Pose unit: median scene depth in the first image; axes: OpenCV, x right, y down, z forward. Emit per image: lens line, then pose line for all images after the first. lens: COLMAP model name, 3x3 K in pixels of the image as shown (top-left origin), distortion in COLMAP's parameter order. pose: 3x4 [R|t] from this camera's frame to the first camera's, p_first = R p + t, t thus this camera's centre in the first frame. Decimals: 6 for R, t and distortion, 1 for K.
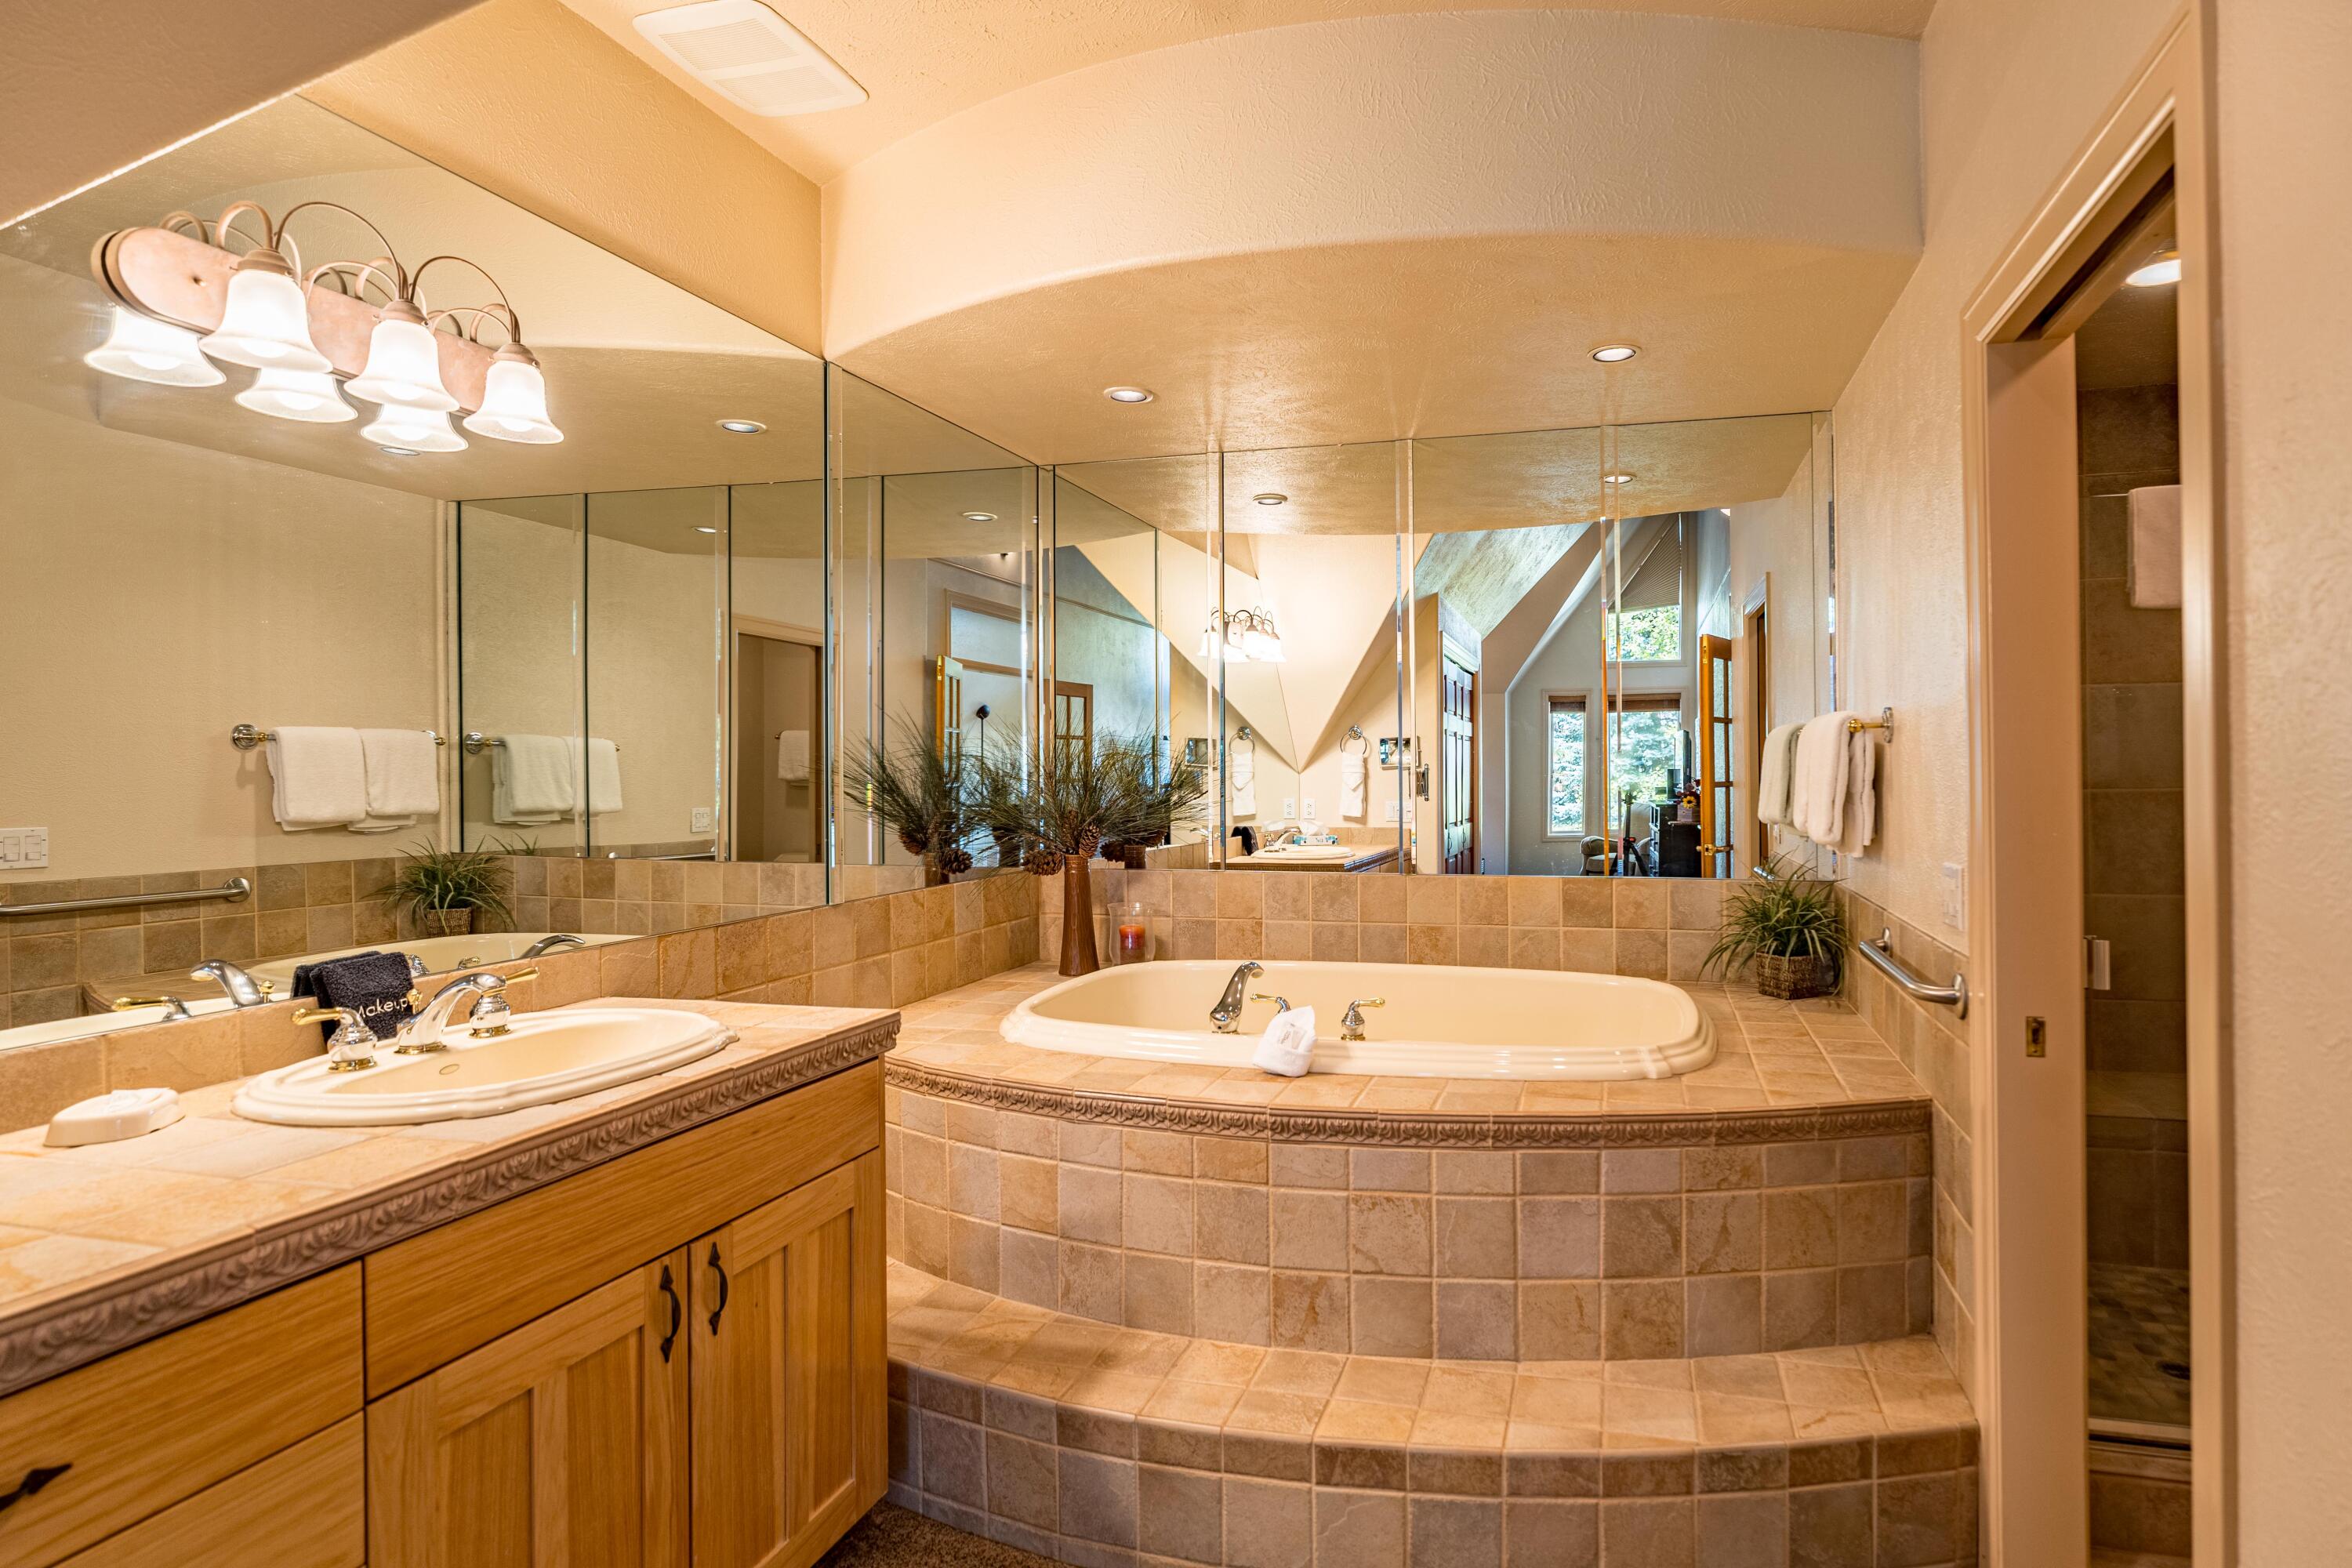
lens RADIAL K [[1174.5, 0, 1236.0], [0, 1174.5, 761.6], [0, 0, 1]] dist [-0.002577, -0.001891]
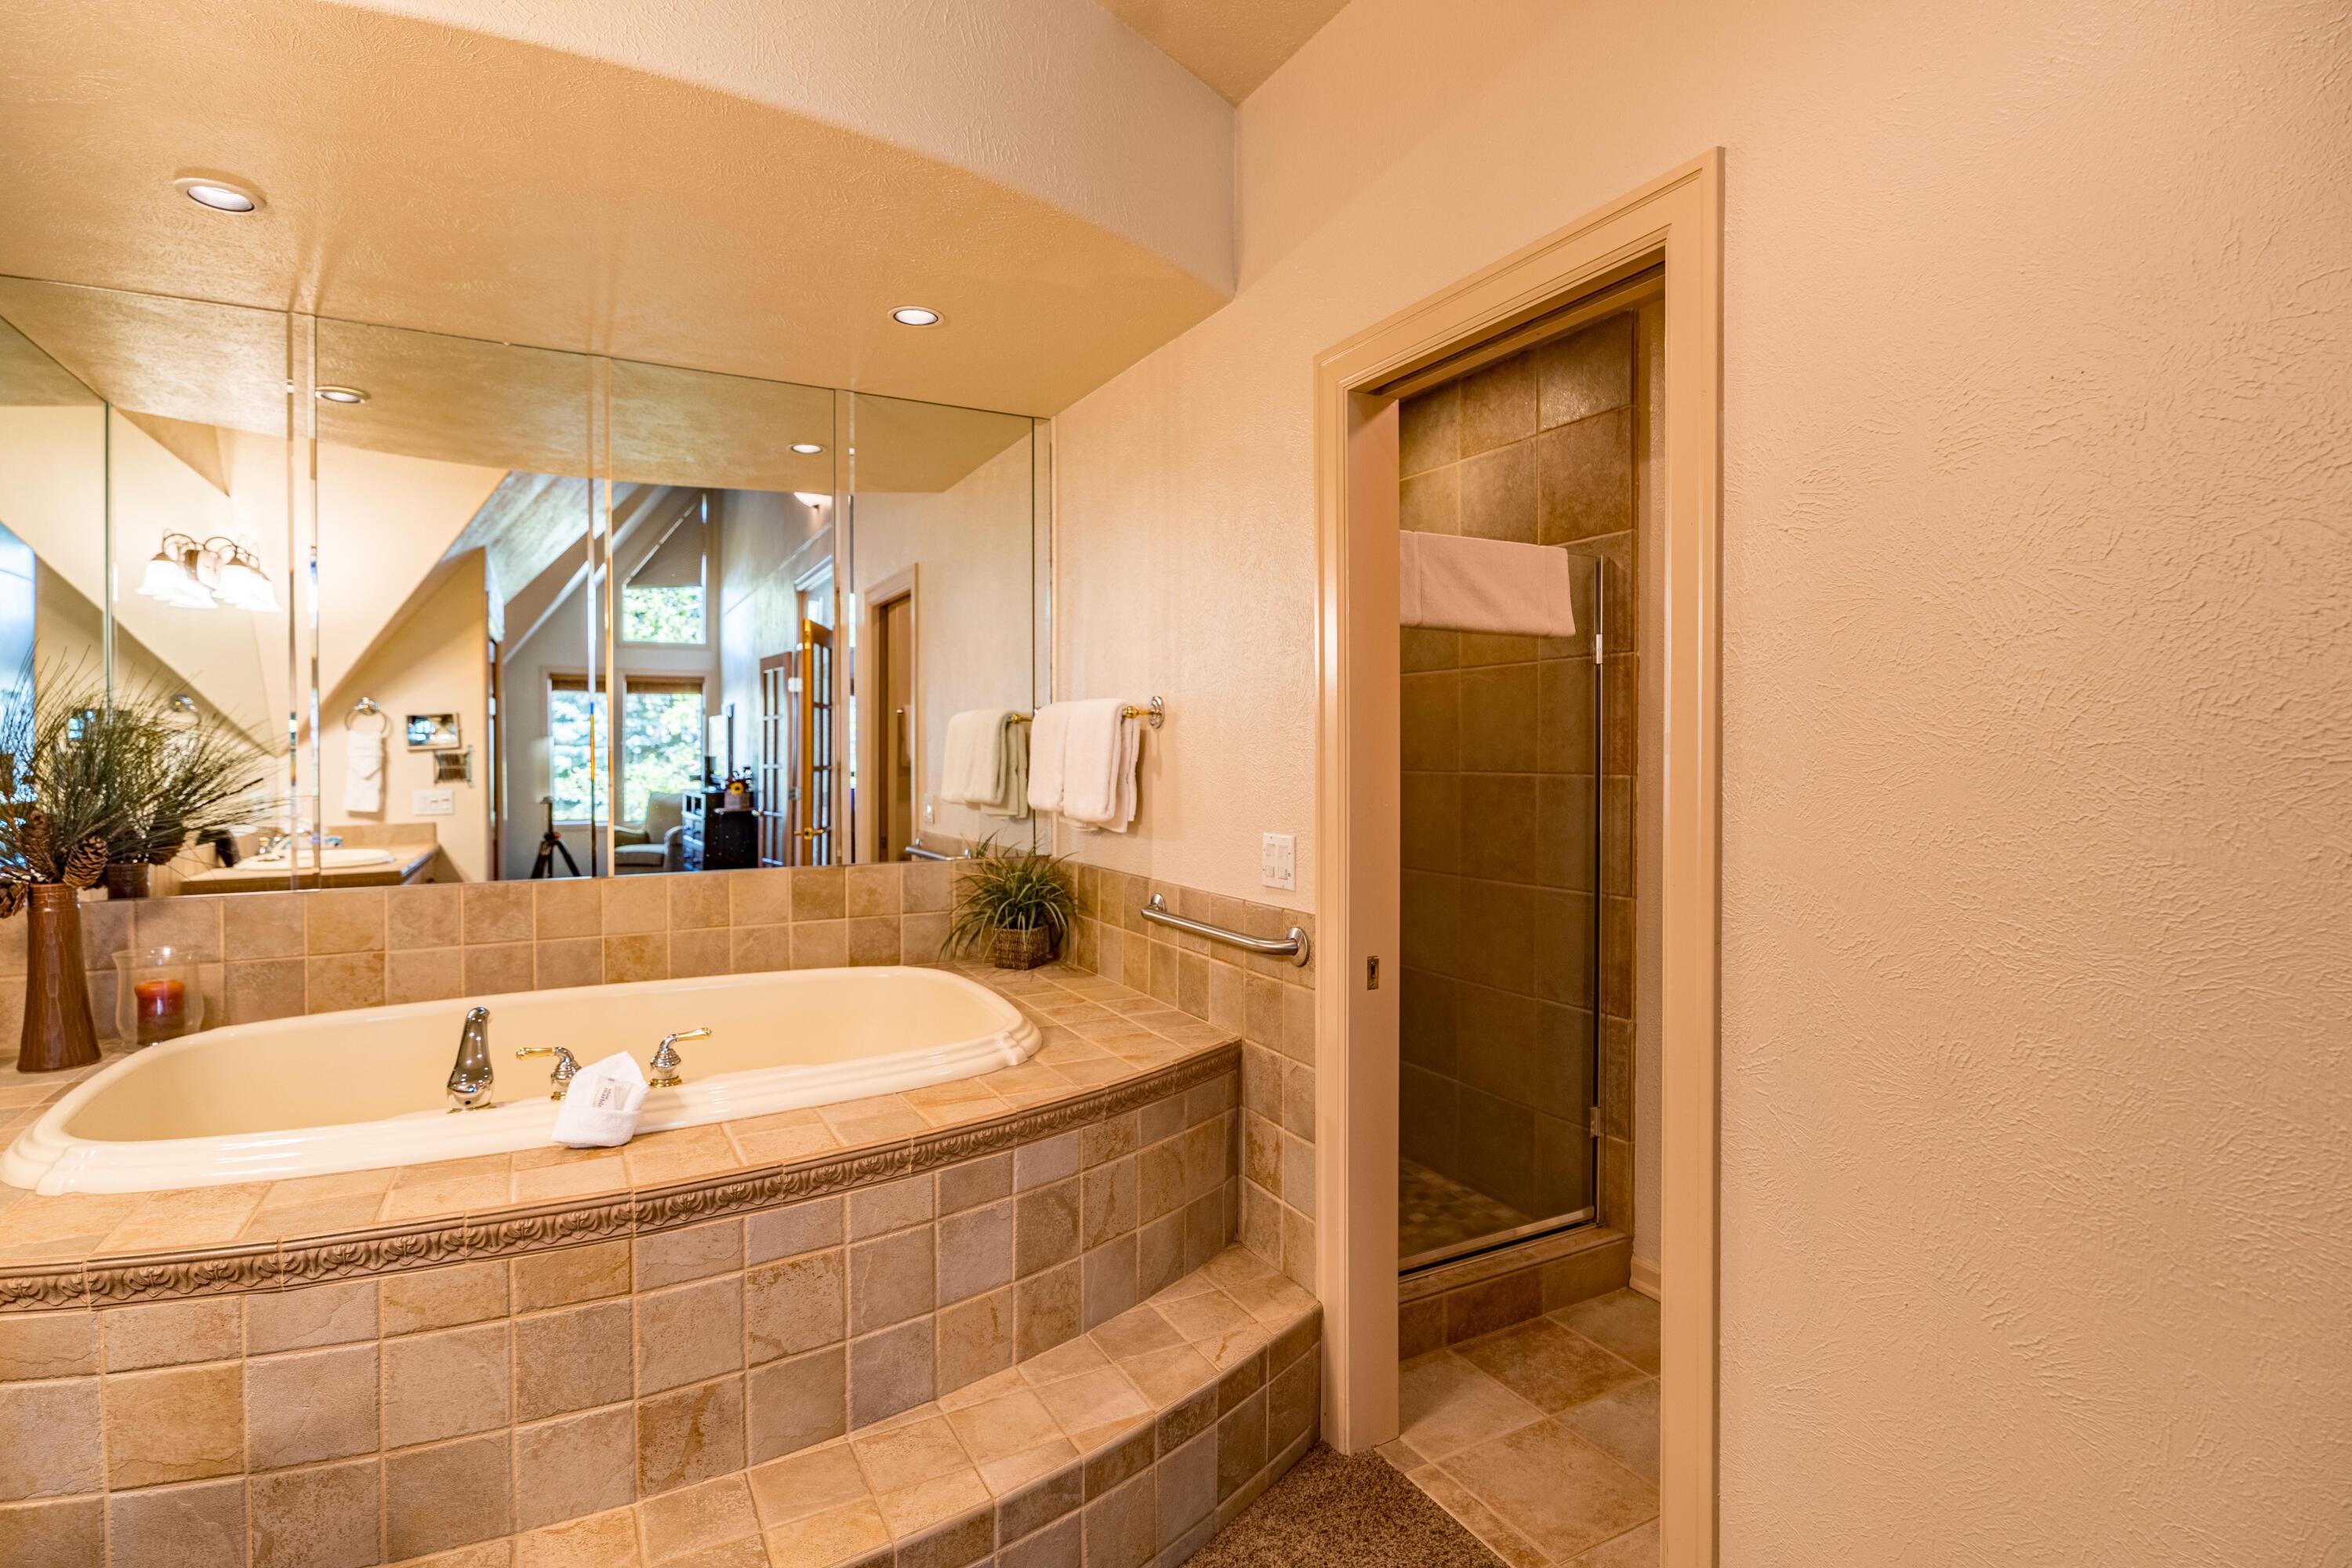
lens RADIAL K [[1174.5, 0, 1176.2], [0, 1174.5, 767.3], [0, 0, 1]] dist [-0.002577, -0.001891]
pose [[0.728268, -0.006372, 0.685262, -0.223163], [-0.006122, 0.999856, 0.015804, 0.002990], [-0.685265, -0.015704, 0.728125, 0.193536]]
